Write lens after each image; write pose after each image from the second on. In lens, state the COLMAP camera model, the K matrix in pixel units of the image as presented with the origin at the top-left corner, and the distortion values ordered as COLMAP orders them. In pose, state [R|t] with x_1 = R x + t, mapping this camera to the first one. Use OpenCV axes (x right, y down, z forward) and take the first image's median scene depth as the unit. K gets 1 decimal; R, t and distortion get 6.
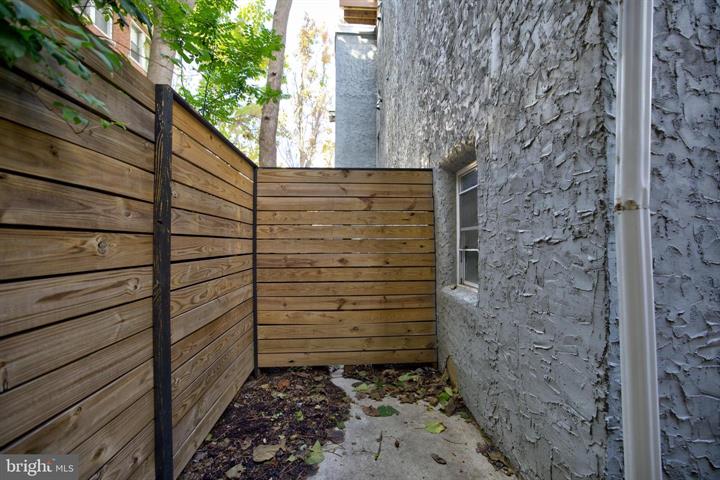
lens RADIAL K [[308.5, 0, 360.9], [0, 308.5, 242.7], [0, 0, 1]] dist [-0.030626, 0.009120]
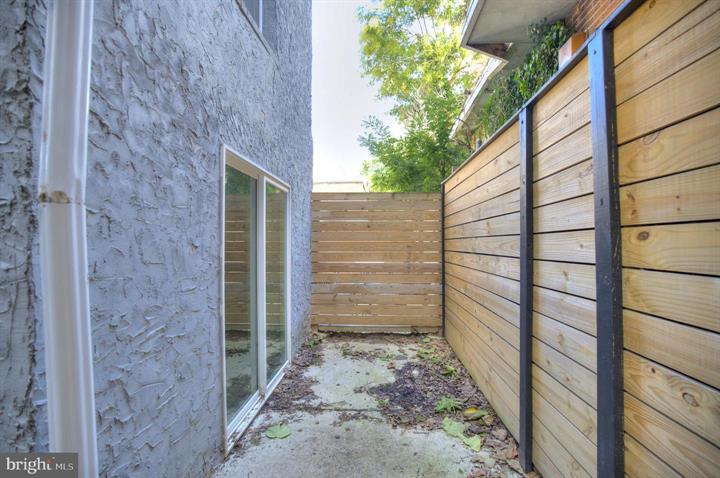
lens RADIAL K [[308.5, 0, 360.9], [0, 308.5, 241.7], [0, 0, 1]] dist [-0.030626, 0.009120]
pose [[0.144046, 0.008257, 0.989537, 0.185758], [0.001028, 0.999963, -0.008494, 0.001406], [-0.989571, 0.002241, 0.144032, 0.082757]]
